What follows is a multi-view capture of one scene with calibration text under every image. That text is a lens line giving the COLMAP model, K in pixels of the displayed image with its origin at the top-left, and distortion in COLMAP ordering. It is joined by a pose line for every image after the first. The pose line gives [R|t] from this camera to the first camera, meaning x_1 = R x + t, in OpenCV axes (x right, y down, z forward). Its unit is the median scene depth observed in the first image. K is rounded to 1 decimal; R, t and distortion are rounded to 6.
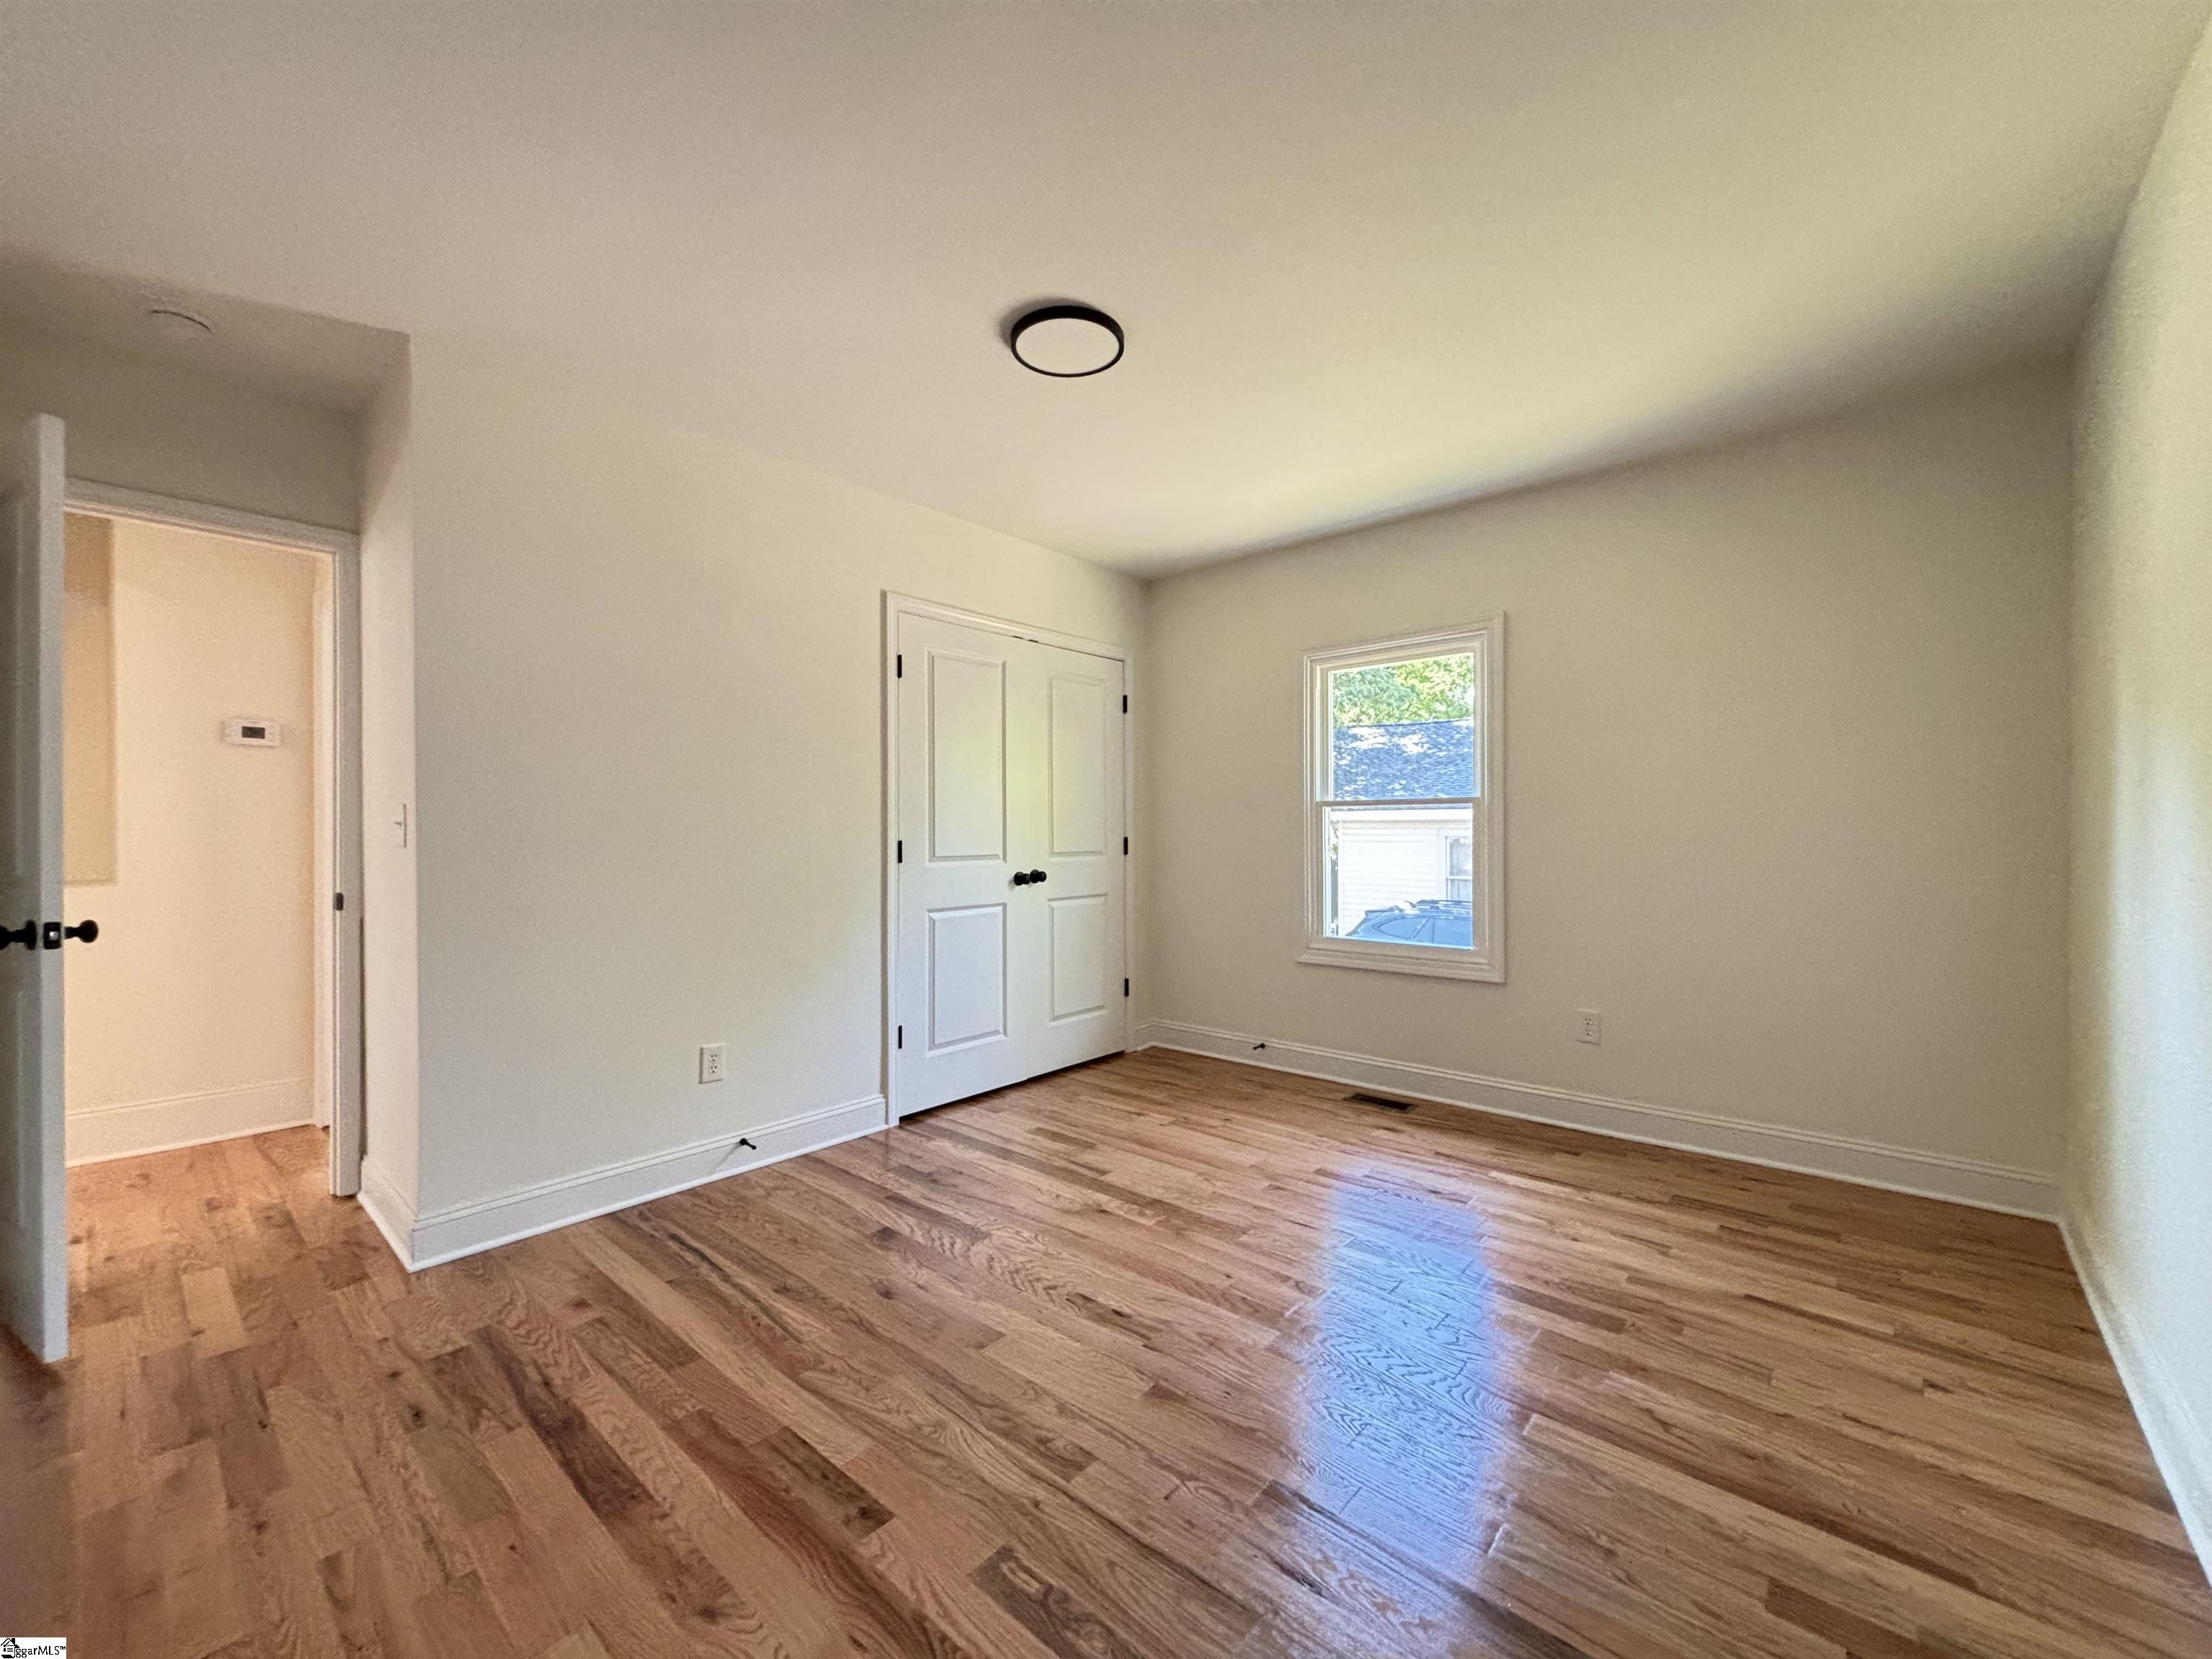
lens RADIAL K [[891.1, 0, 1106.0], [0, 891.1, 829.5], [0, 0, 1]] dist [0.002244, -0.000755]
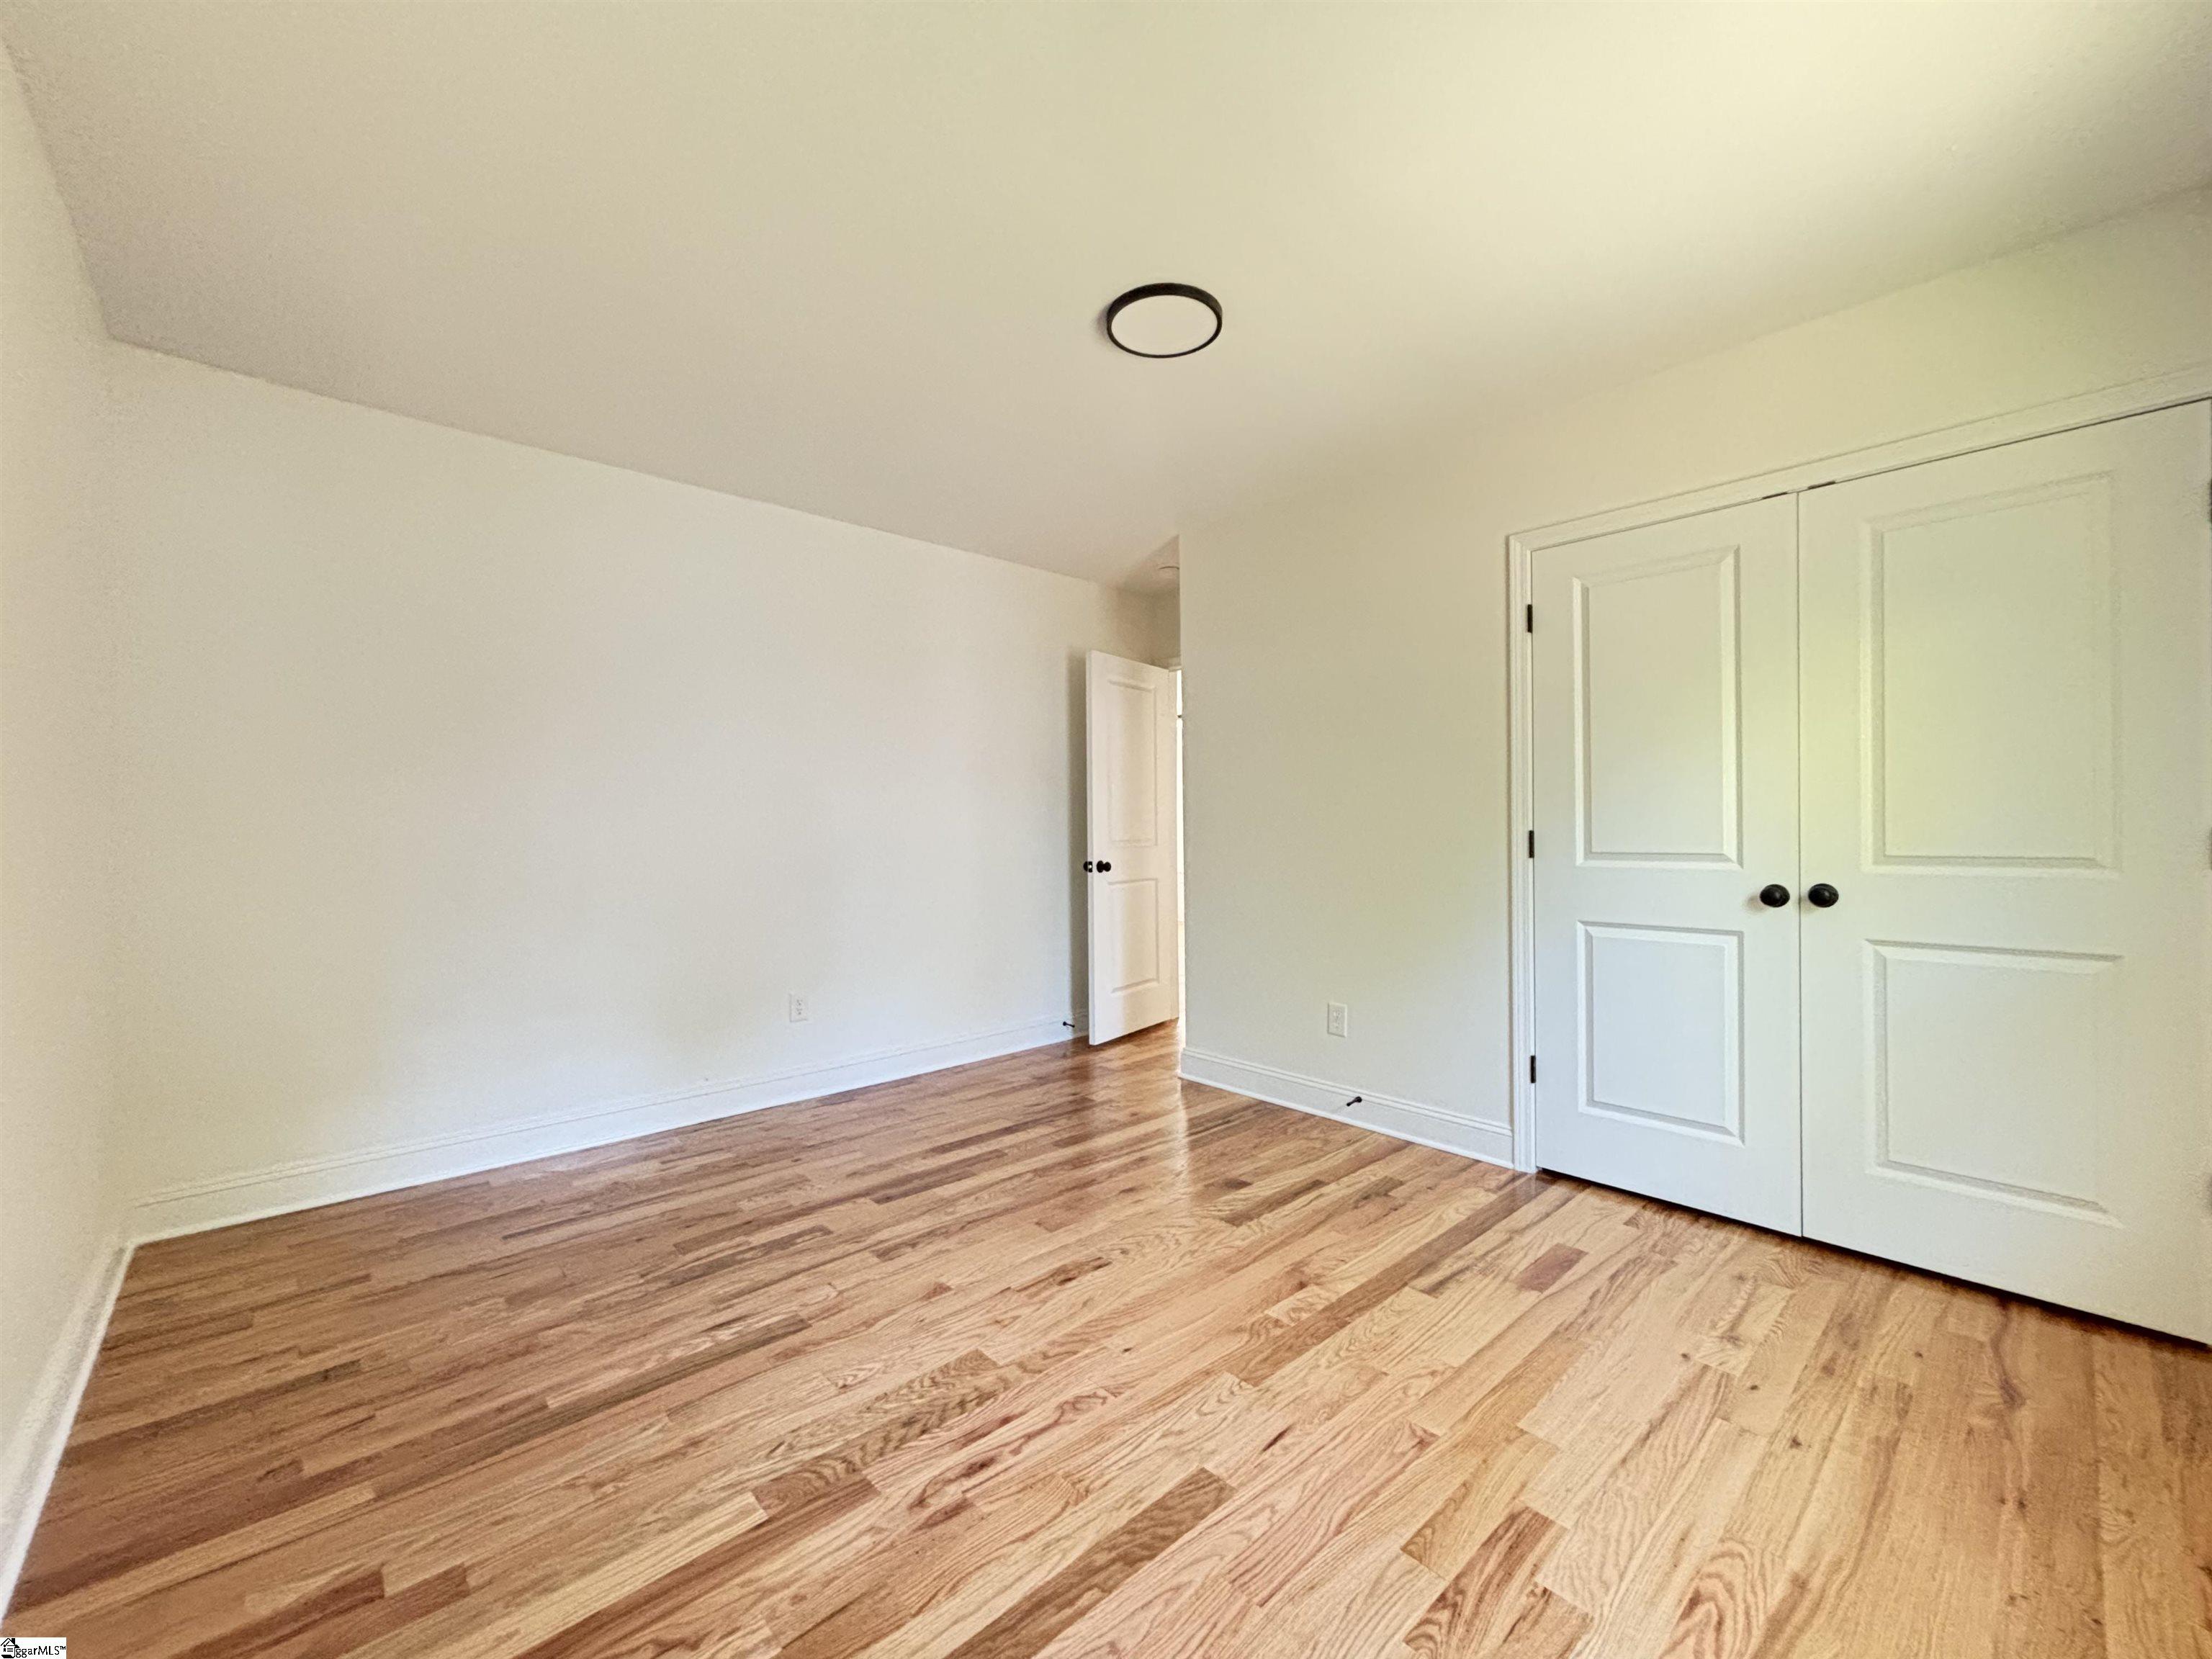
lens RADIAL K [[891.1, 0, 1106.0], [0, 891.1, 829.5], [0, 0, 1]] dist [0.002244, -0.000755]
pose [[-0.105549, 0.010250, -0.994361, 0.776980], [0.008131, 0.999922, 0.009444, 0.000115], [0.994381, -0.007088, -0.105624, 0.857009]]
